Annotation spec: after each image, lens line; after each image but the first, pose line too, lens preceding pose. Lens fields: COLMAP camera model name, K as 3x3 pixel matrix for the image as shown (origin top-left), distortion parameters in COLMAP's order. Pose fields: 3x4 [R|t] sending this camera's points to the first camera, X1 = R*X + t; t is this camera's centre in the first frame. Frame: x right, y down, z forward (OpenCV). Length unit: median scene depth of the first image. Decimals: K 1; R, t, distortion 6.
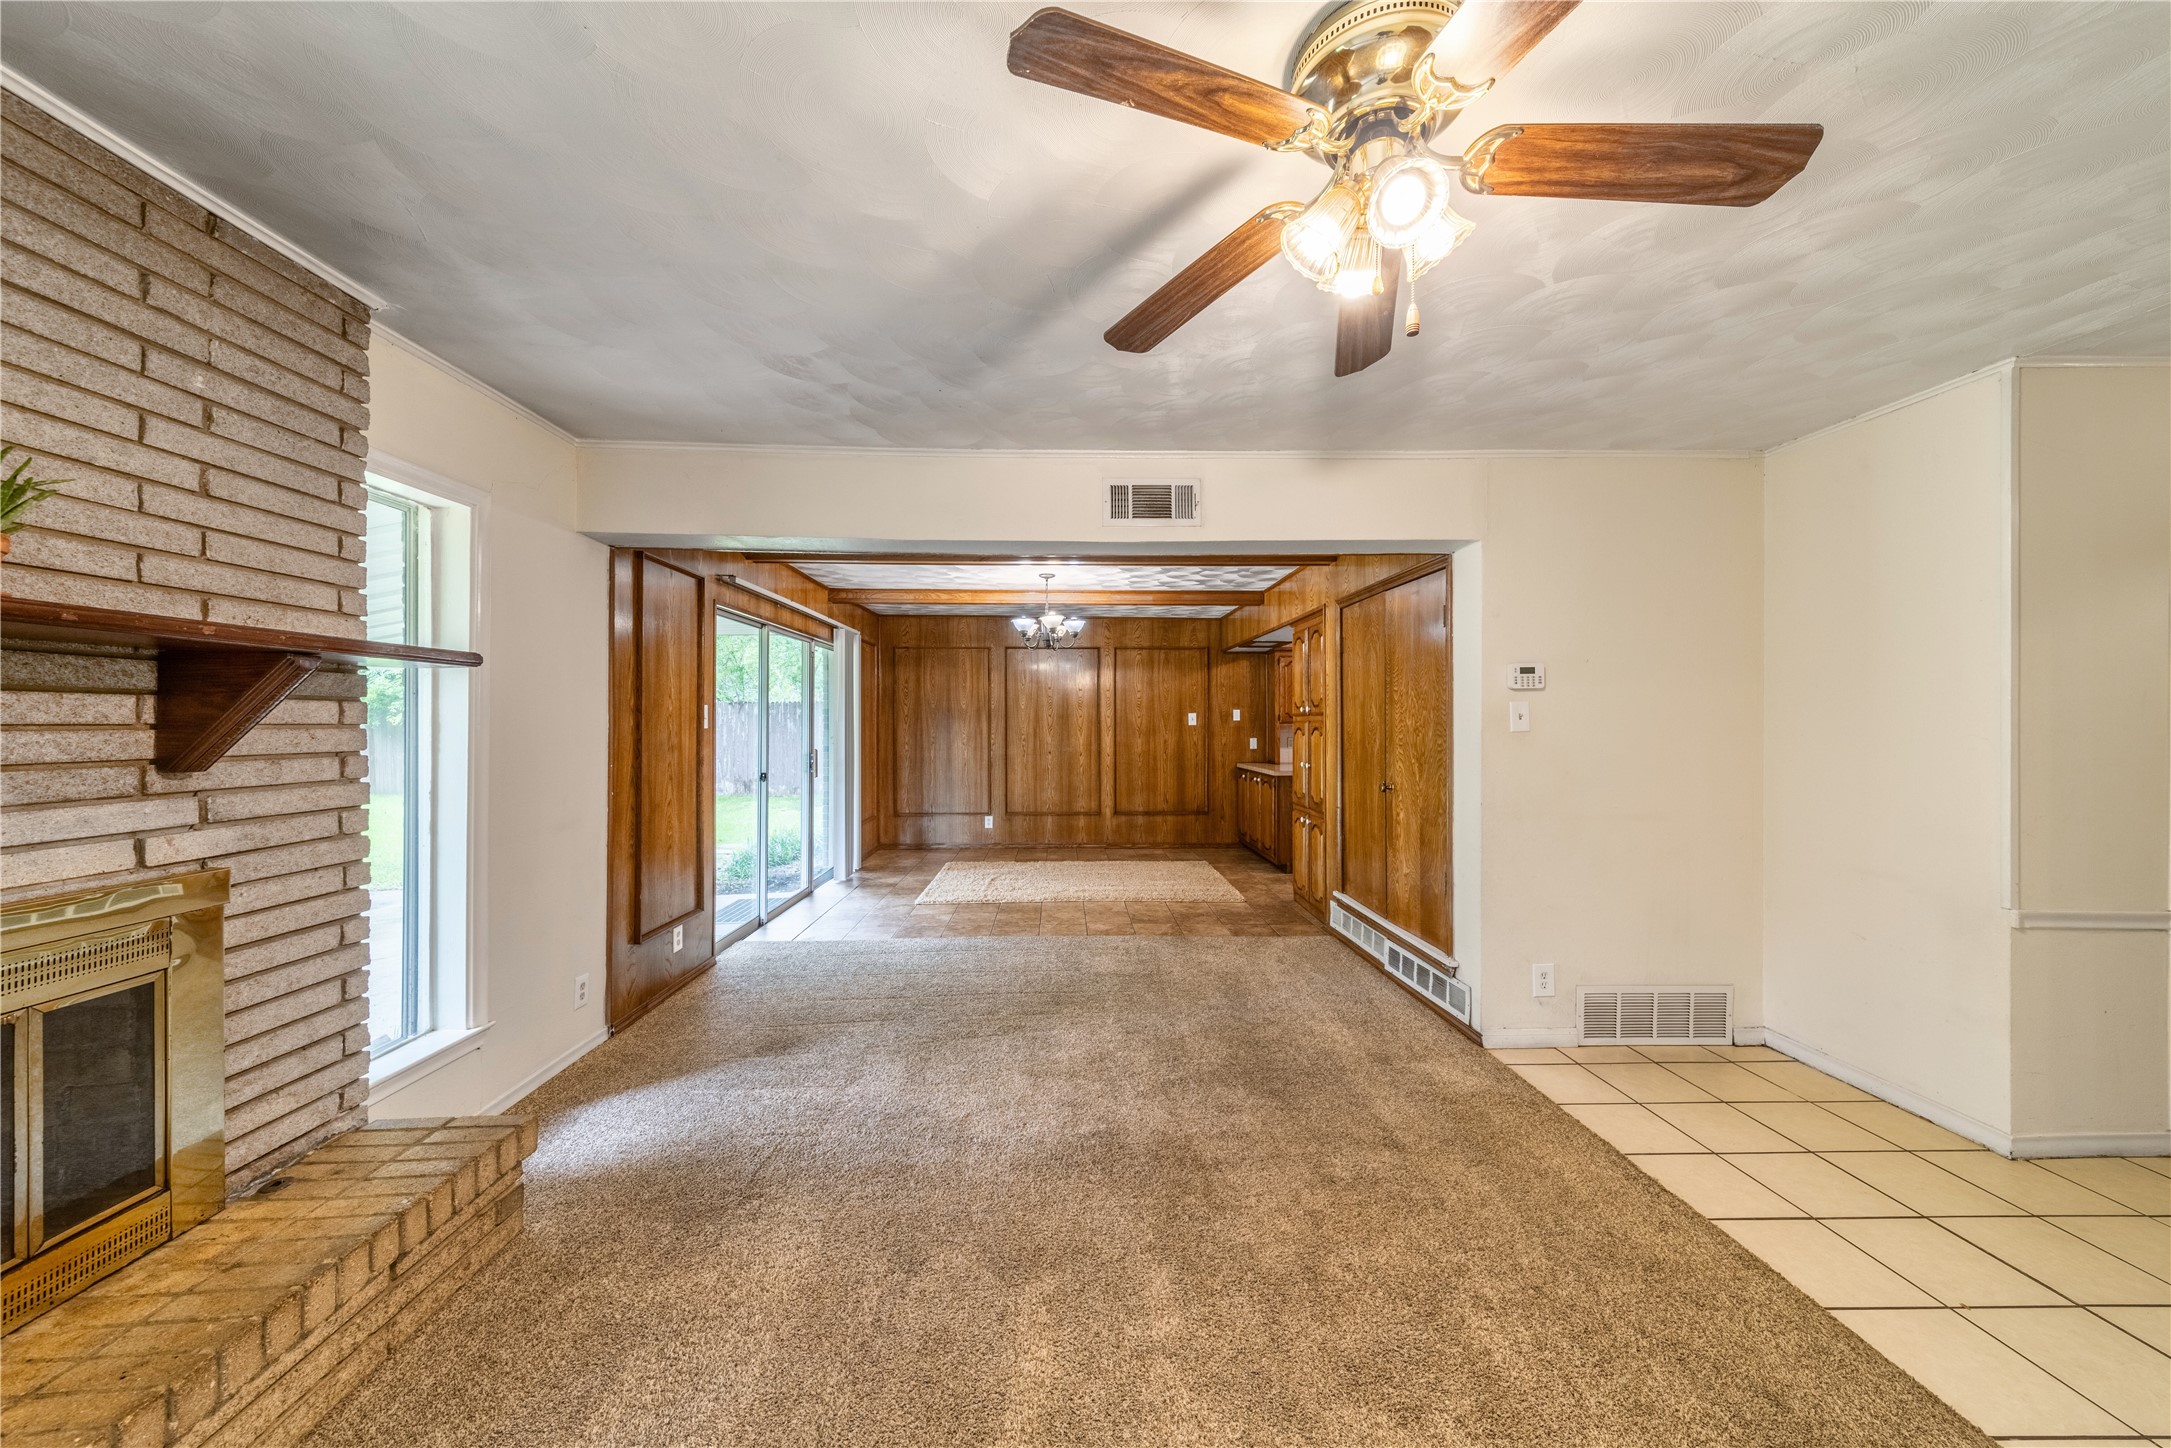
lens RADIAL K [[750.5, 0, 1083.1], [0, 750.5, 722.8], [0, 0, 1]] dist [0.000832, -0.000118]
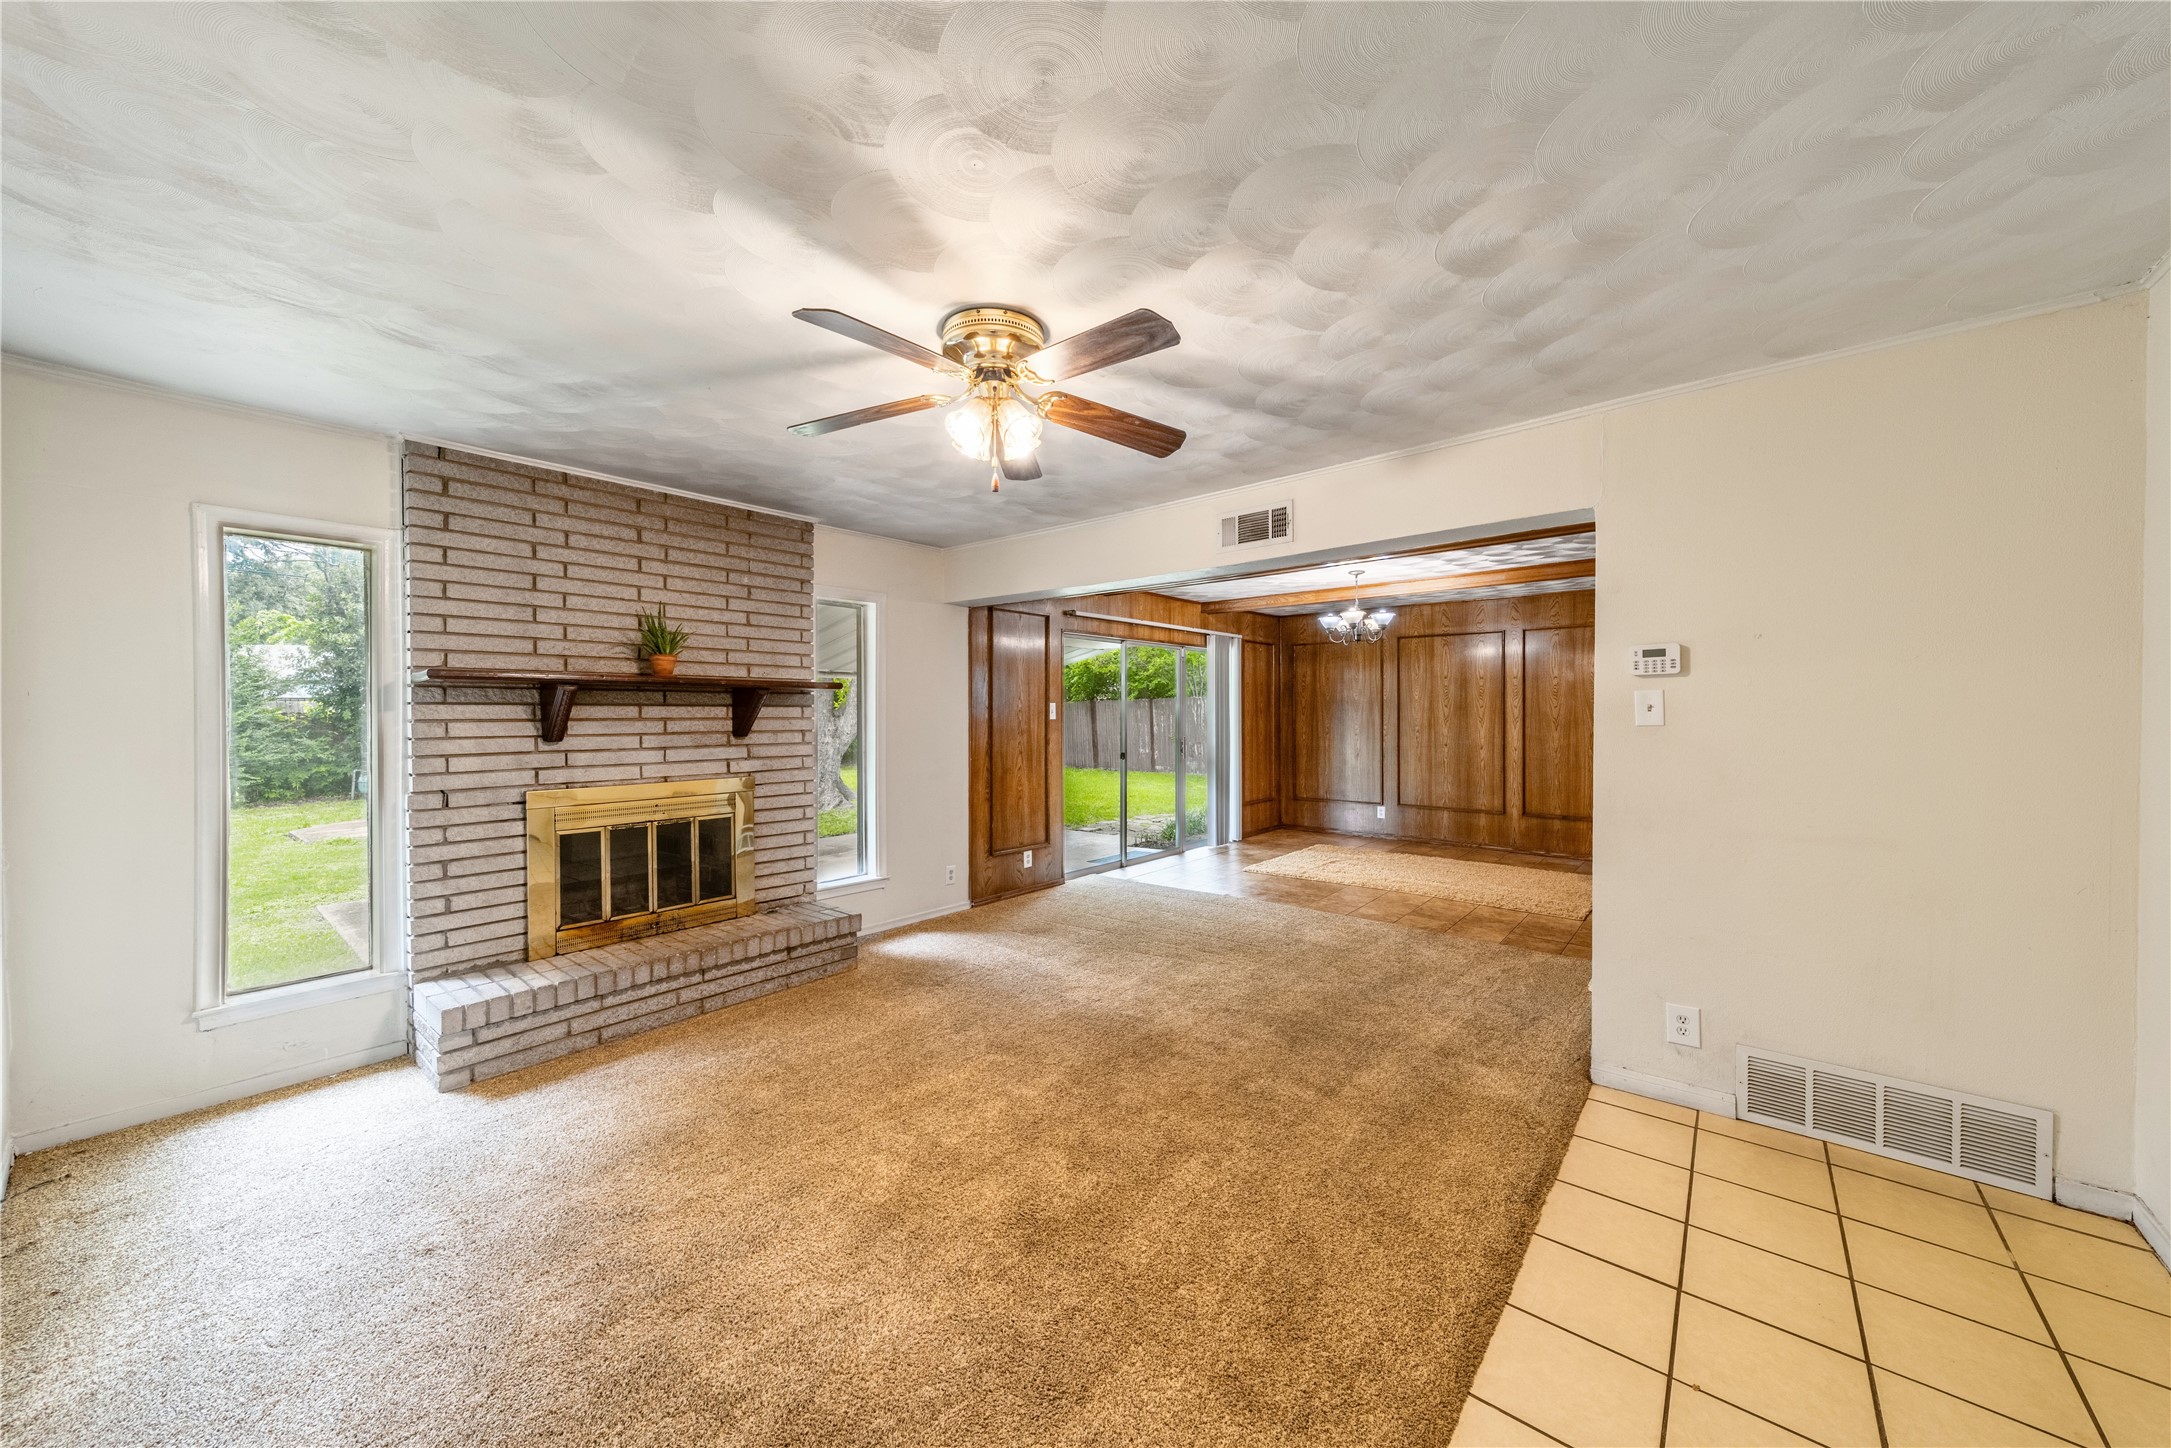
lens RADIAL K [[750.5, 0, 1083.1], [0, 750.5, 722.8], [0, 0, 1]] dist [0.000832, -0.000118]
pose [[0.745164, 0.004932, -0.666863, 0.751487], [0.003486, 0.999930, 0.011290, -0.003190], [0.666872, -0.010738, 0.745095, -0.063198]]
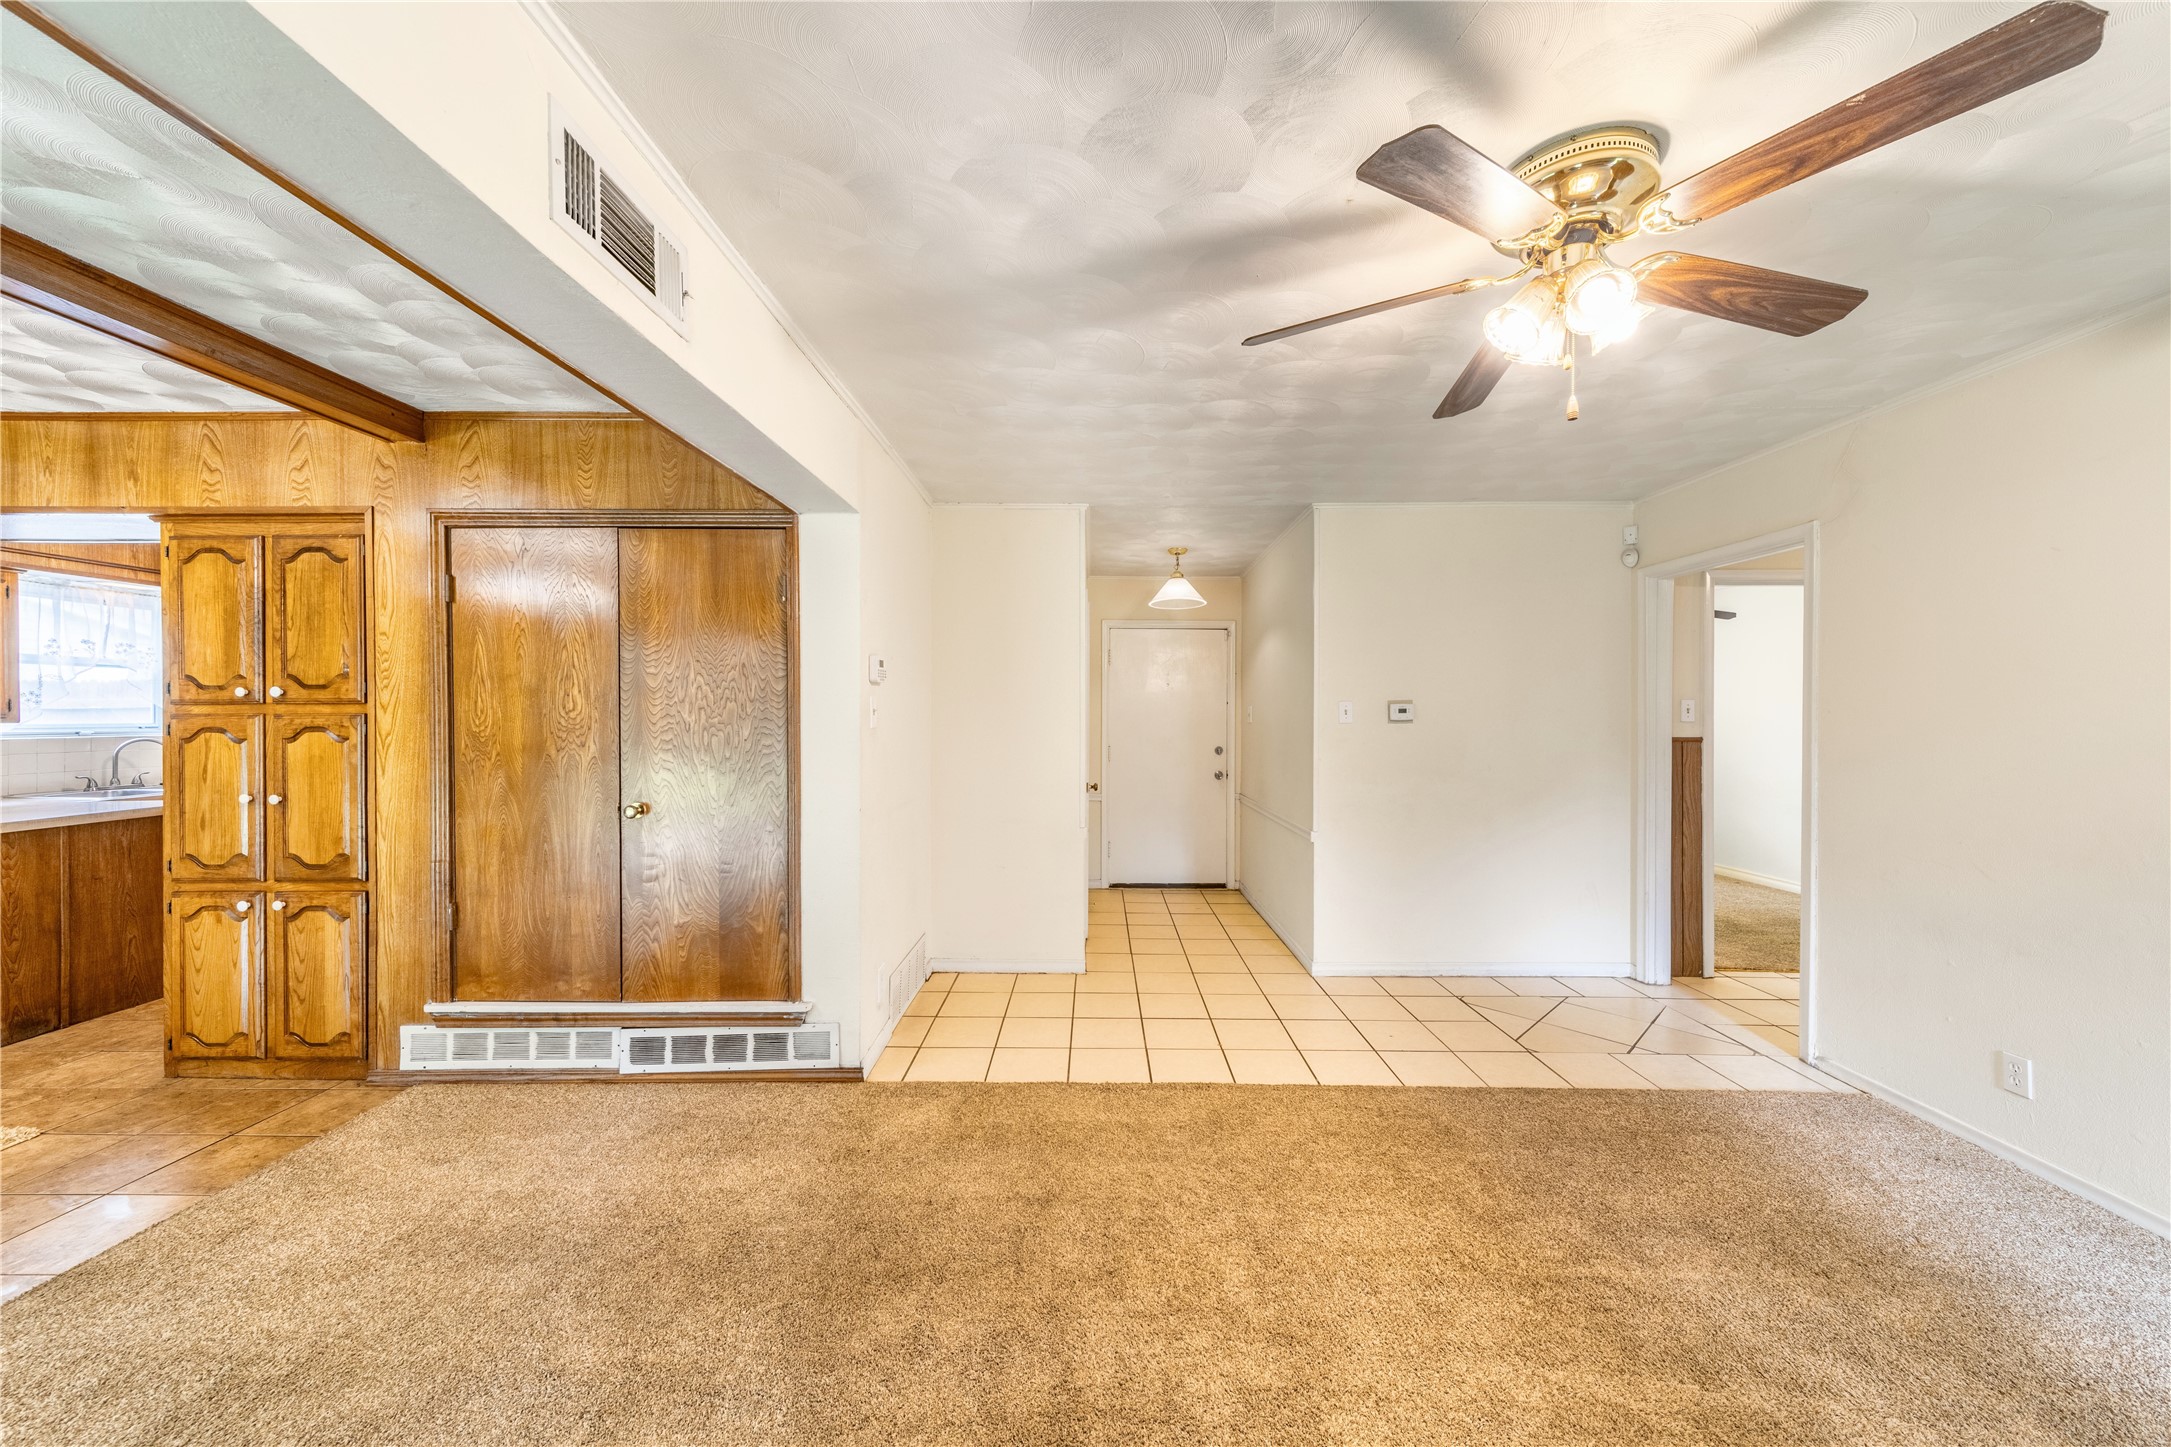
lens RADIAL K [[750.5, 0, 1083.1], [0, 750.5, 722.3], [0, 0, 1]] dist [0.000832, -0.000118]
pose [[0.044383, -0.009741, 0.998967, -0.386788], [0.001781, 0.999952, 0.009672, -0.005335], [-0.999013, 0.001350, 0.044398, 0.775423]]
